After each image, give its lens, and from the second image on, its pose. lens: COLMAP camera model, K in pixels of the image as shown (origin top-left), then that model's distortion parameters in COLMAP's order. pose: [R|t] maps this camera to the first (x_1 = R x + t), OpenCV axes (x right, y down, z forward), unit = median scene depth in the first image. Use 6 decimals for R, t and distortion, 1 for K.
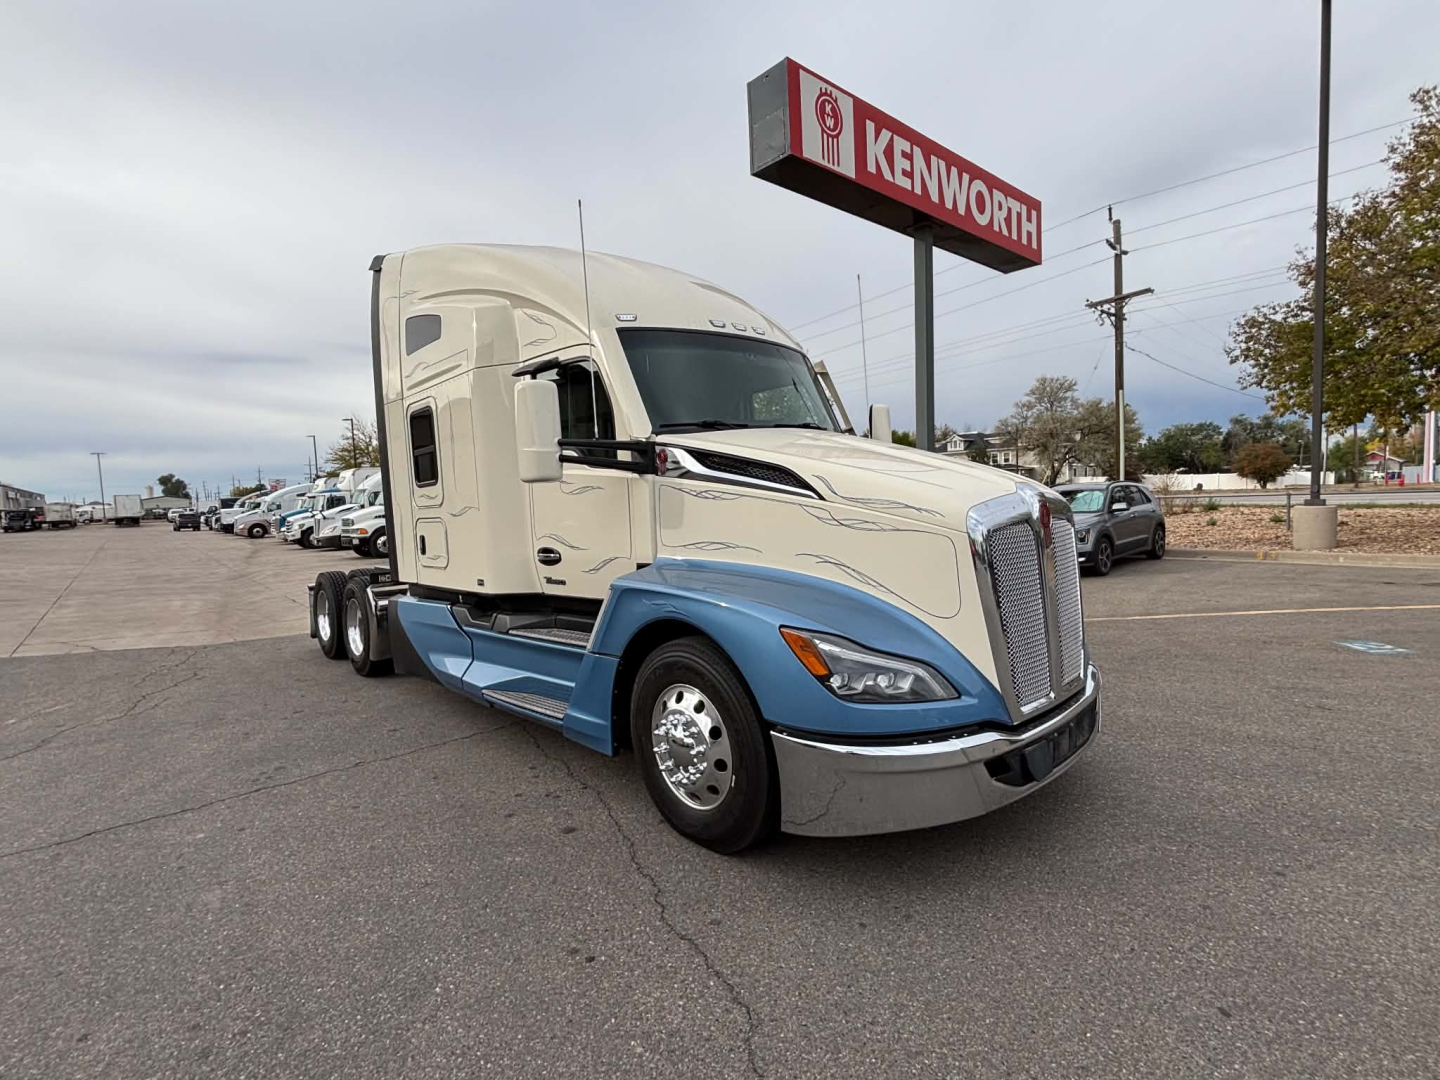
lens RADIAL K [[697.6, 0, 720.0], [0, 697.6, 540.0], [0, 0, 1]] dist [0.000213, -0.000592]
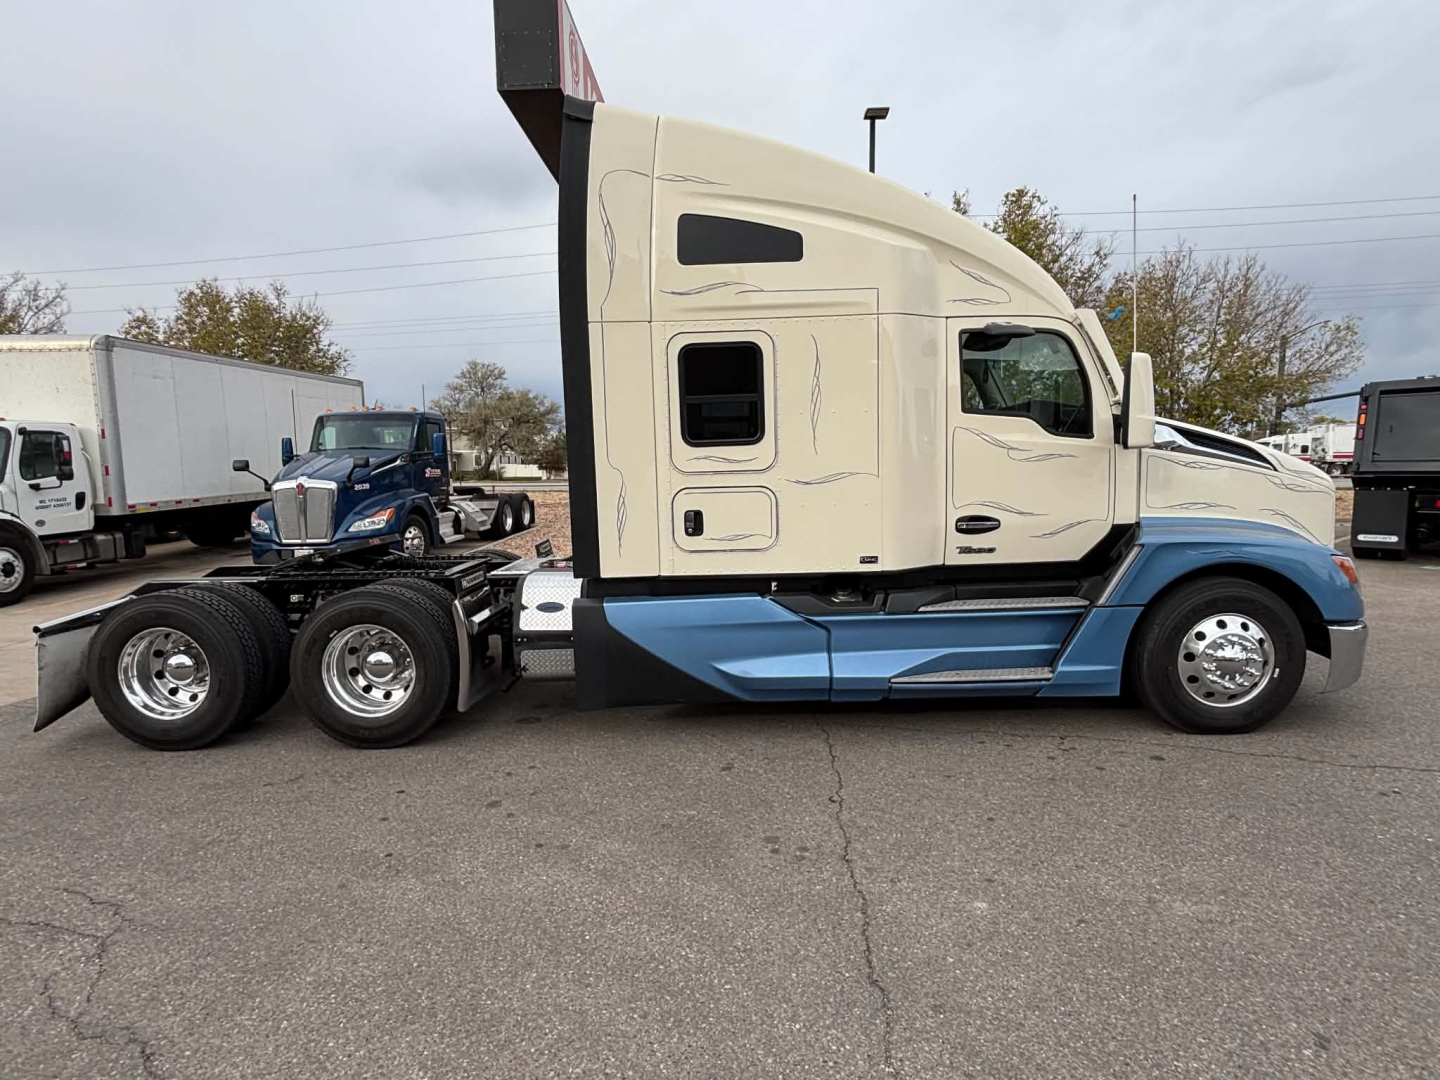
lens RADIAL K [[741.3, 0, 720.0], [0, 741.3, 540.0], [0, 0, 1]] dist [-0.001503, -0.000895]
pose [[0.685900, -0.040611, 0.726562, -1.238574], [0.030115, 0.999170, 0.027419, 0.005951], [-0.727073, 0.003074, 0.686554, 0.548189]]
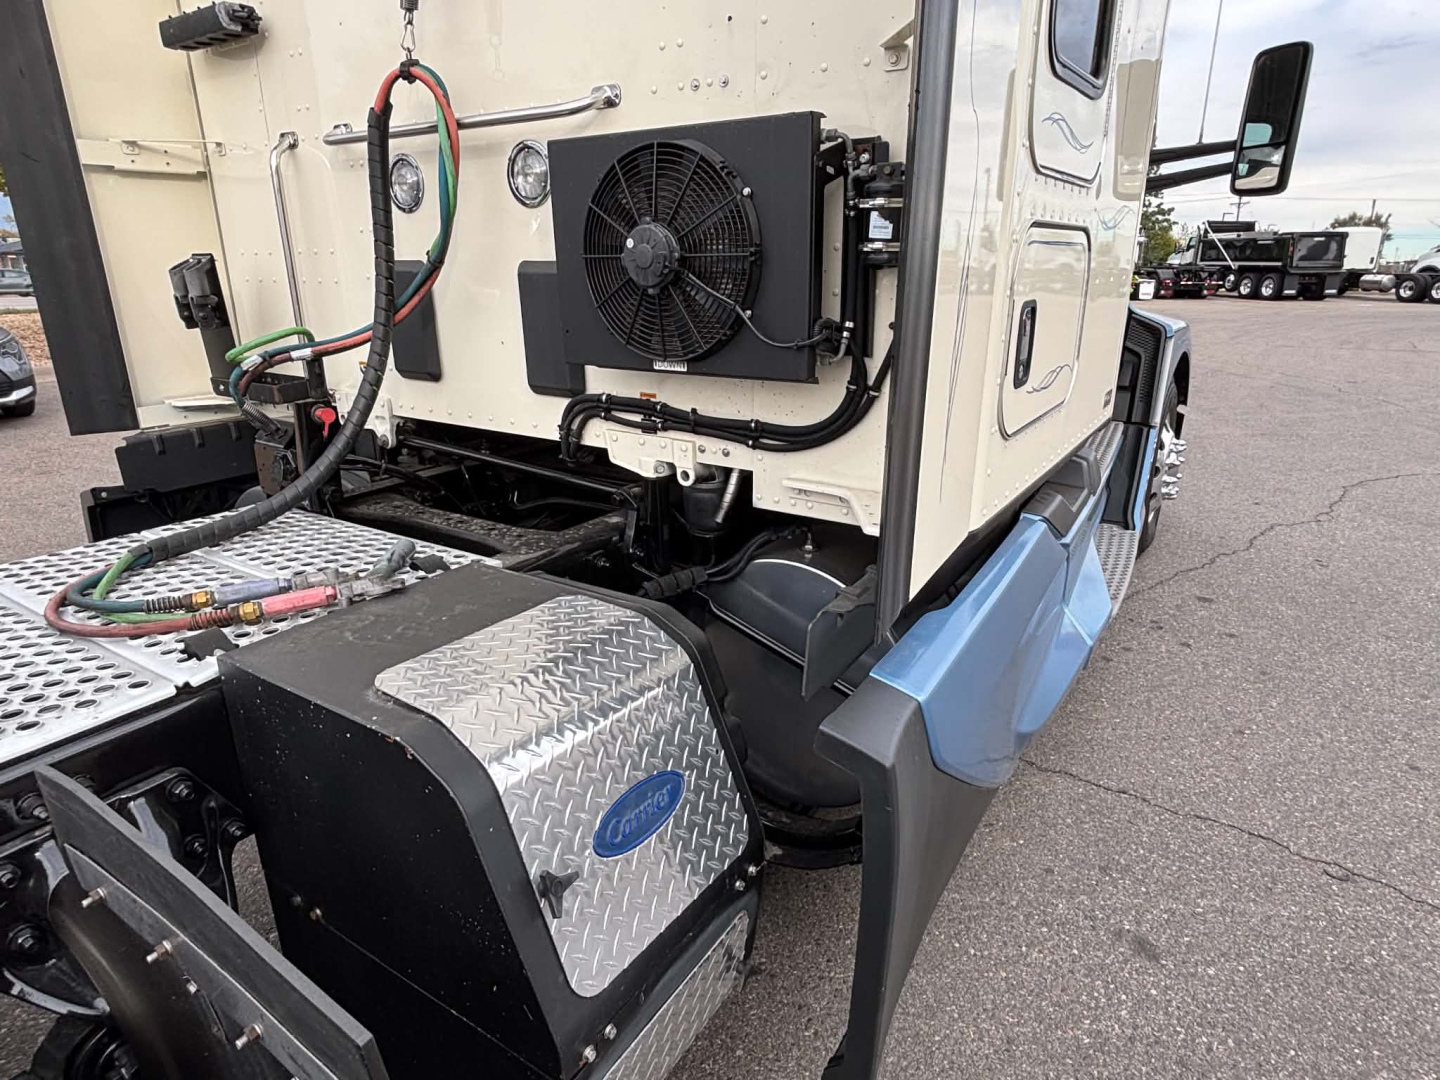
lens RADIAL K [[841.7, 0, 713.6], [0, 841.7, 539.0], [0, 0, 1]] dist [-0.006737, -0.002677]
pose [[-0.244562, -0.257102, 0.934927, -0.854964], [0.077008, 0.956010, 0.283044, -0.021008], [-0.966571, 0.141219, -0.214005, 1.472236]]
